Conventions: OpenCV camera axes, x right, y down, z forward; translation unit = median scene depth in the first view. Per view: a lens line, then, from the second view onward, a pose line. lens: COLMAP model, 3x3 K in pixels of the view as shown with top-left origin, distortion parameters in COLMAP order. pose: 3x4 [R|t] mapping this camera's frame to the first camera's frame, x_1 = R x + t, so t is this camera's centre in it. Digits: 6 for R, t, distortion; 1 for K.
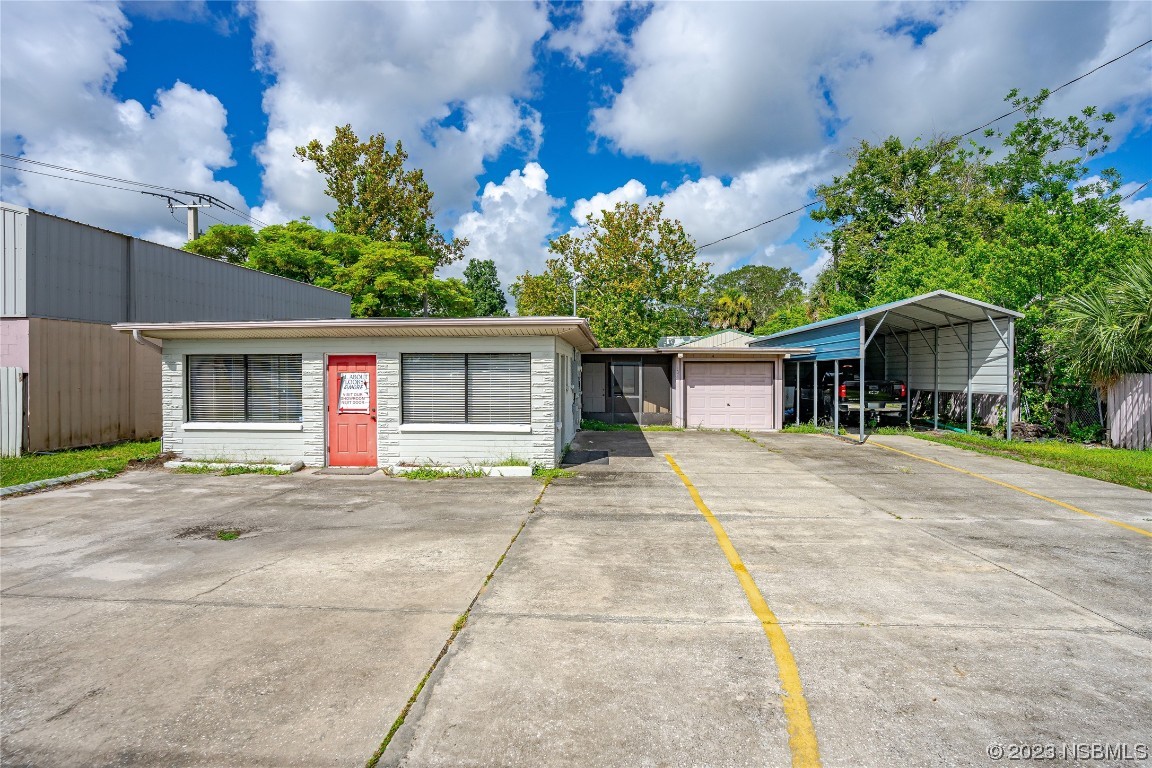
lens RADIAL K [[525.8, 0, 577.5], [0, 525.8, 375.3], [0, 0, 1]] dist [-0.025250, 0.001859]
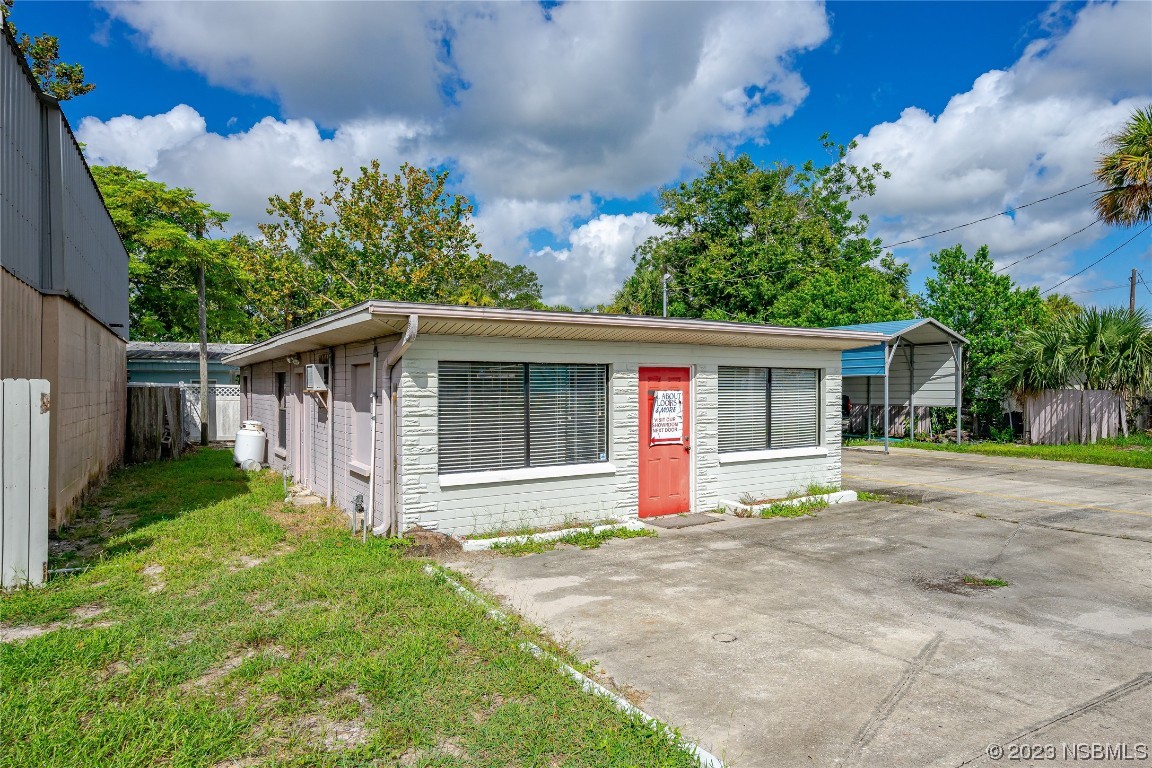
lens RADIAL K [[678.1, 0, 577.2], [0, 678.1, 386.1], [0, 0, 1]] dist [-0.001519, 0.000194]
pose [[0.820244, 0.000561, 0.572014, -1.089073], [0.003563, 0.999975, -0.006090, -0.005707], [-0.572003, 0.007033, 0.820221, 0.274216]]
